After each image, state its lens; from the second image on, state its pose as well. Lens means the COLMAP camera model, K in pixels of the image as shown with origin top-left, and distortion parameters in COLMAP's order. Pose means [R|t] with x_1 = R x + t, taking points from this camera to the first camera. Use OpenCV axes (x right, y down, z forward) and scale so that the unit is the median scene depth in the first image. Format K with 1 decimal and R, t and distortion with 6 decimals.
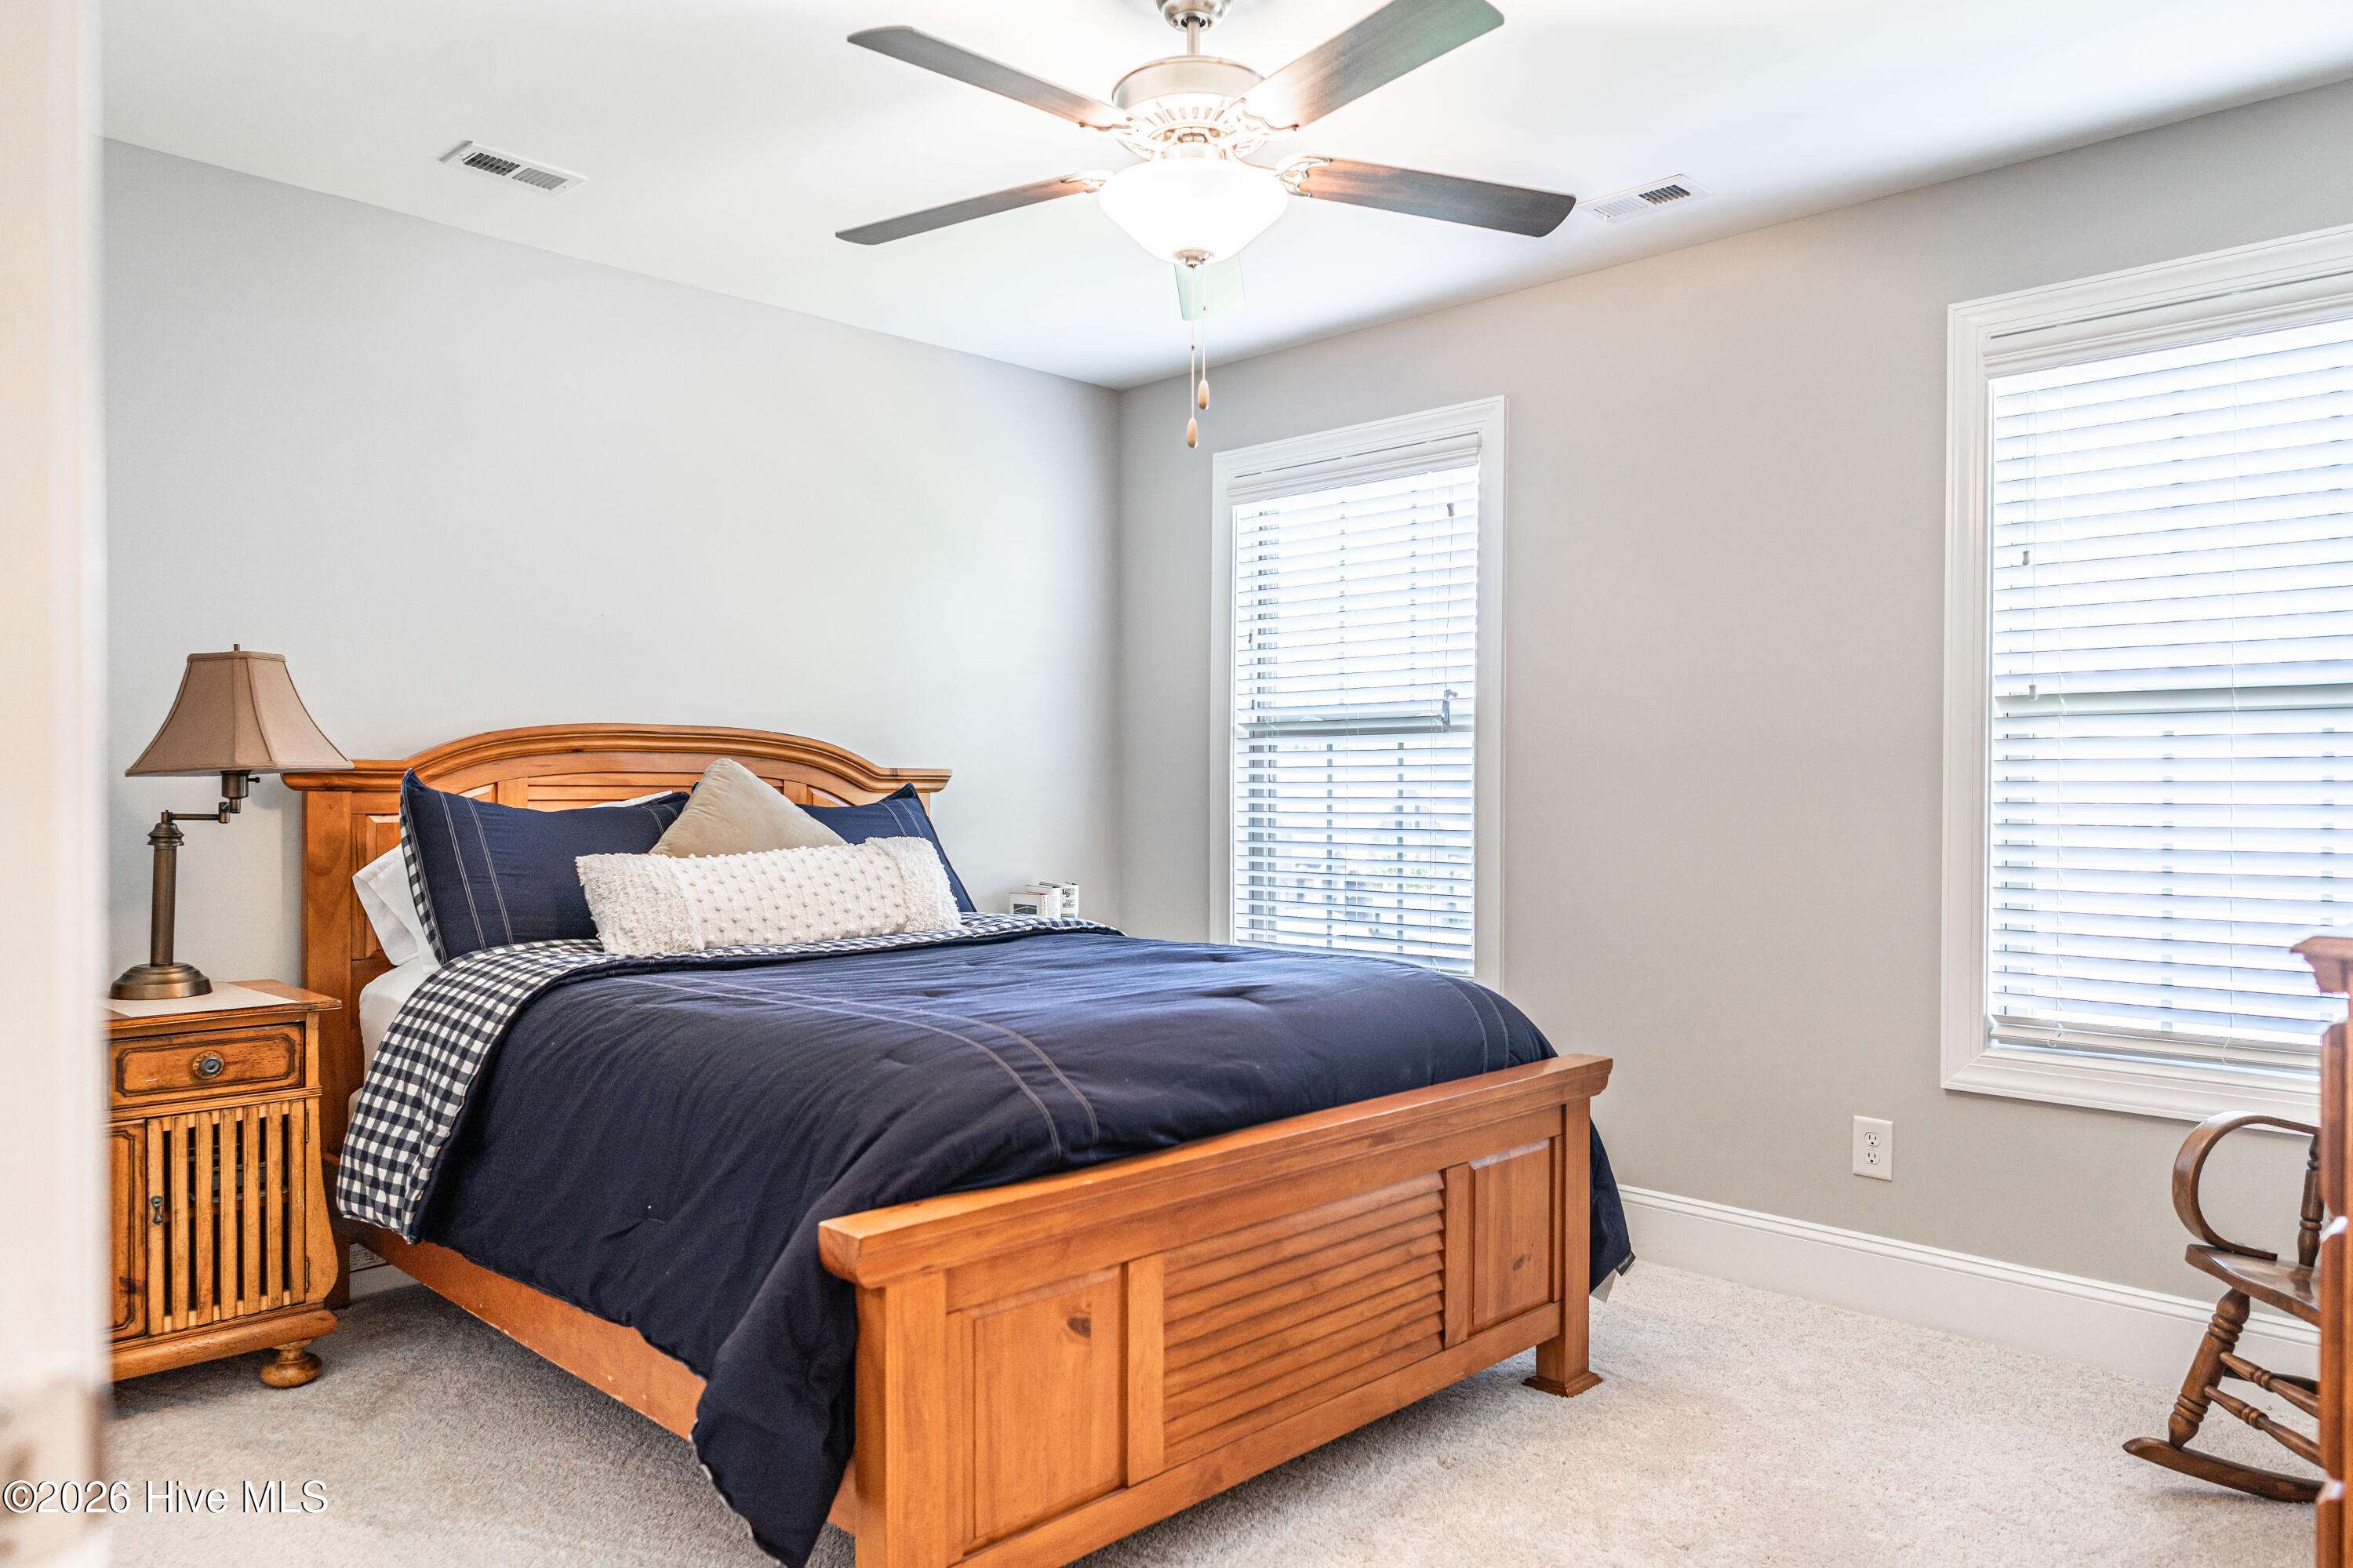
lens RADIAL K [[1580.2, 0, 1174.7], [0, 1580.2, 789.2], [0, 0, 1]] dist [-0.006565, 0.014368]
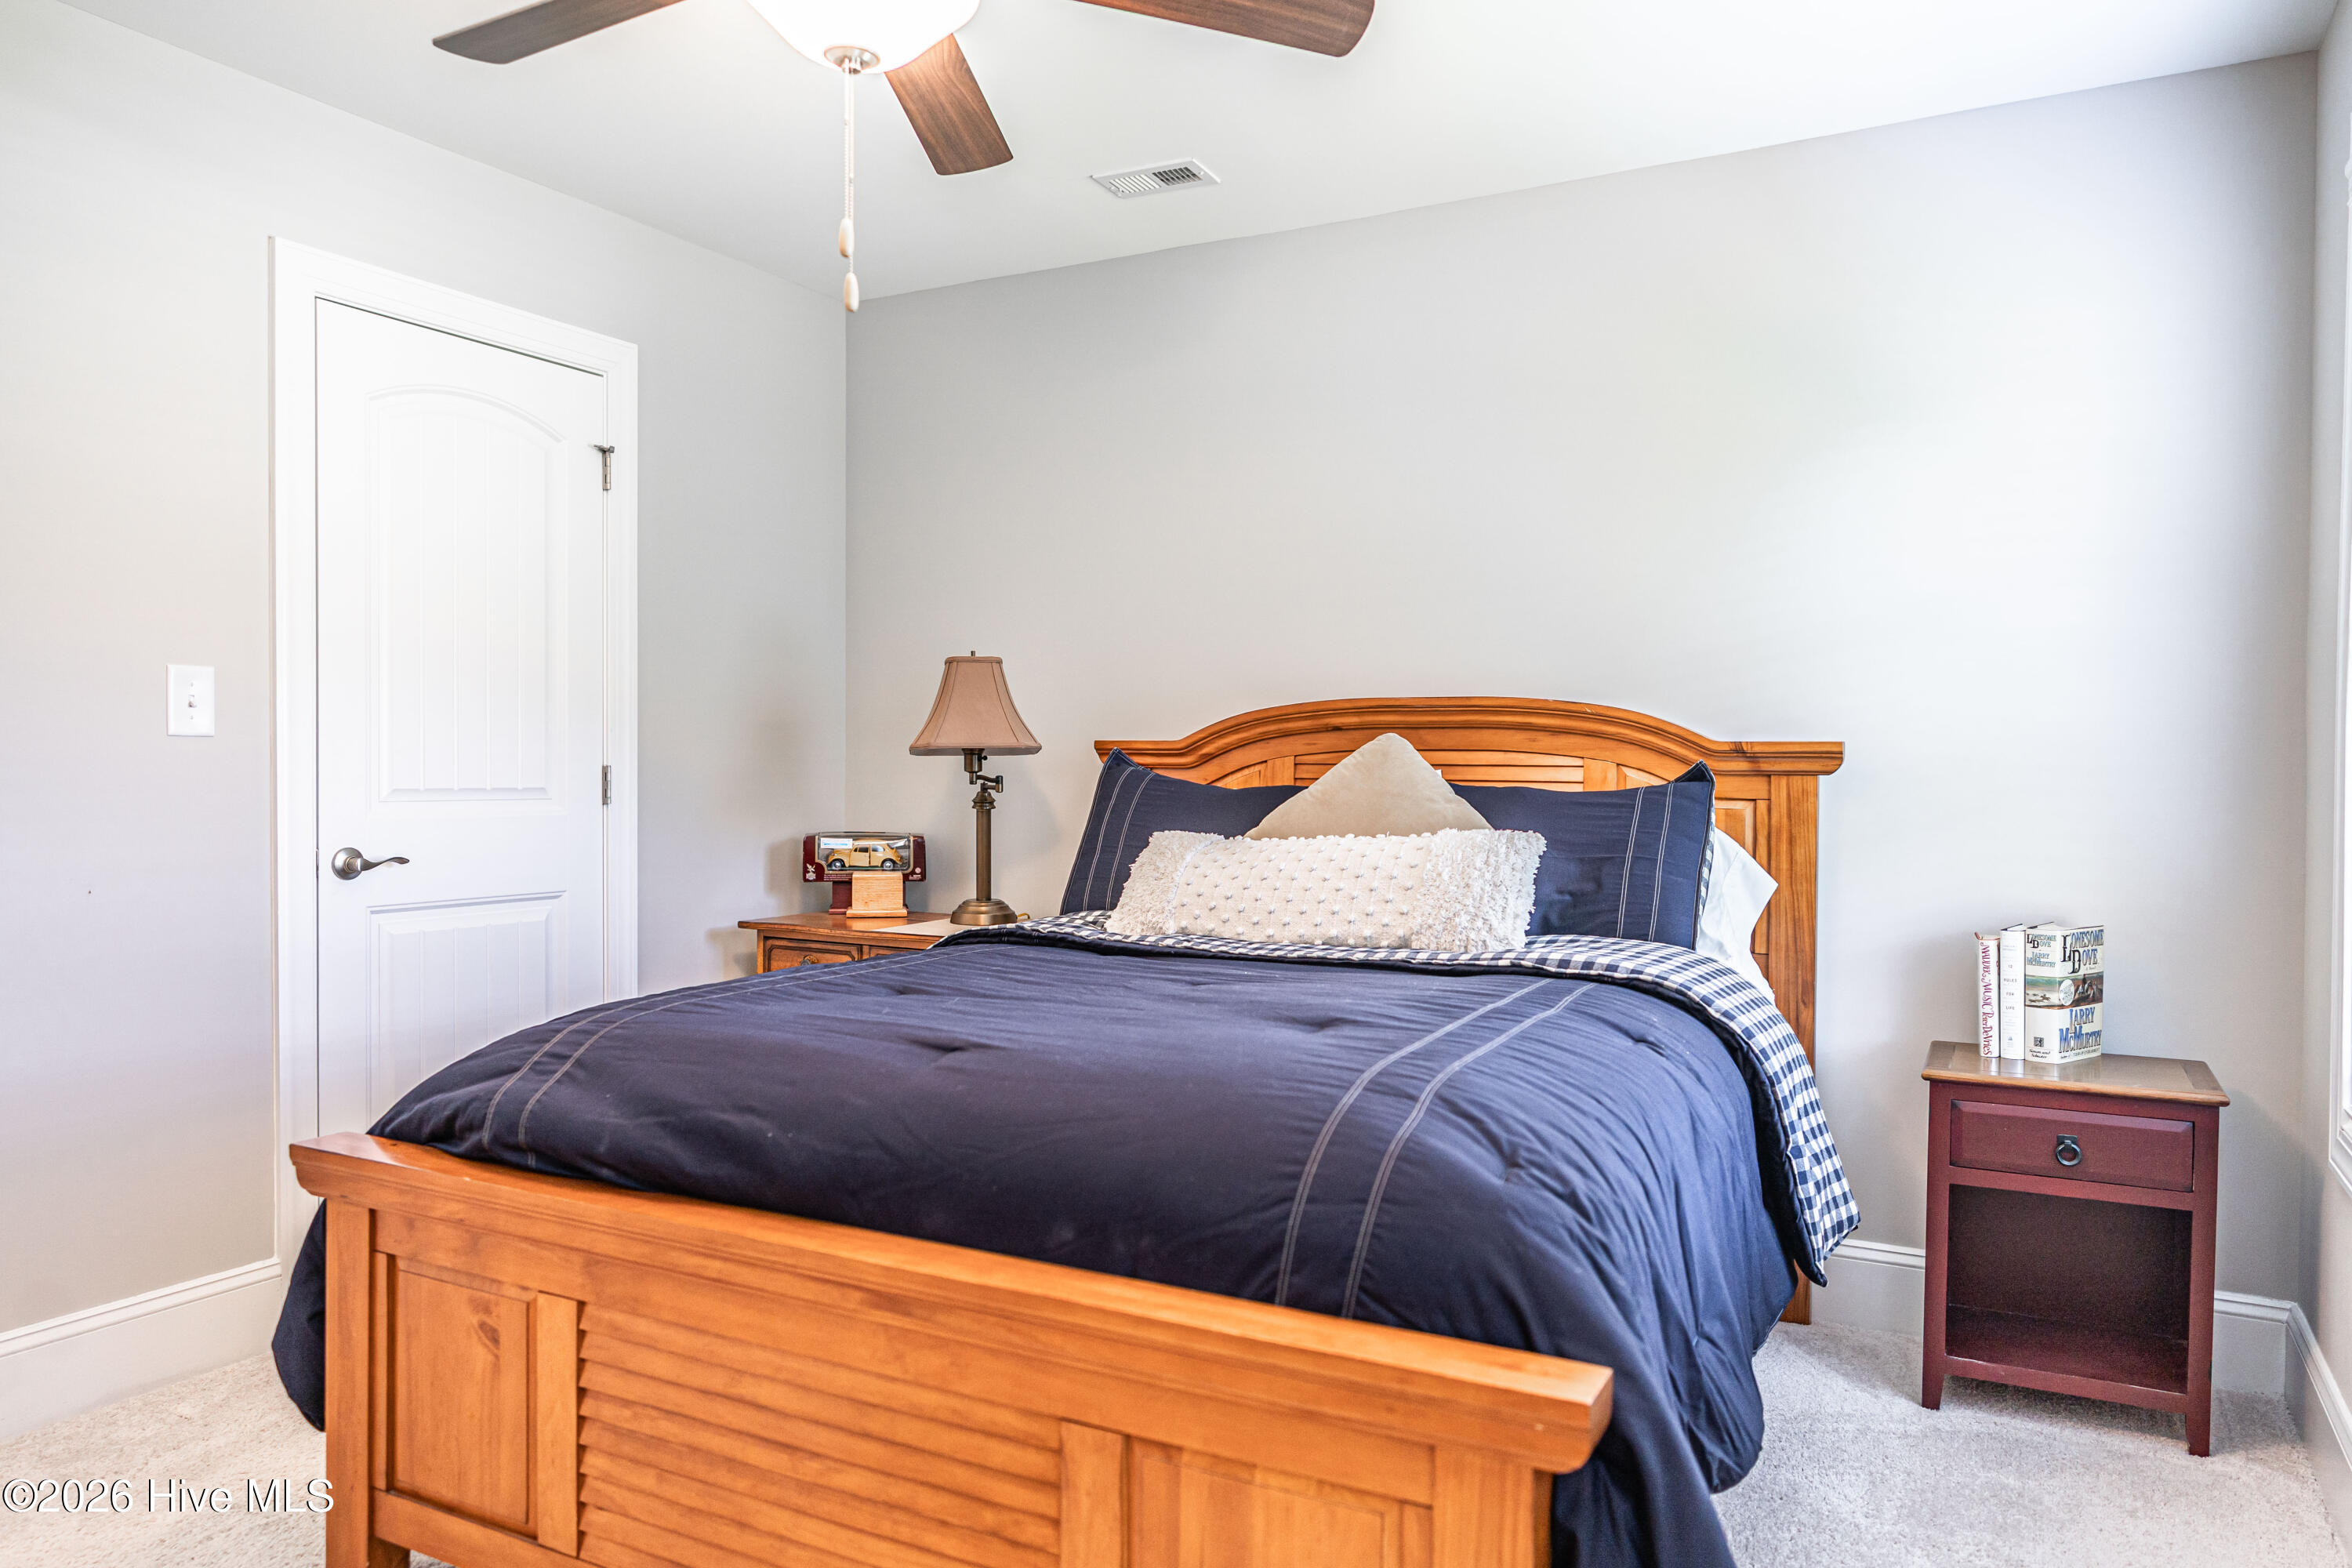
lens RADIAL K [[1579.4, 0, 1174.6], [0, 1579.4, 777.5], [0, 0, 1]] dist [-0.006565, 0.014368]
pose [[0.270025, 0.006457, -0.962832, 0.846043], [-0.005974, 0.999970, 0.005030, 0.002517], [0.962835, 0.004394, 0.270056, 1.011912]]
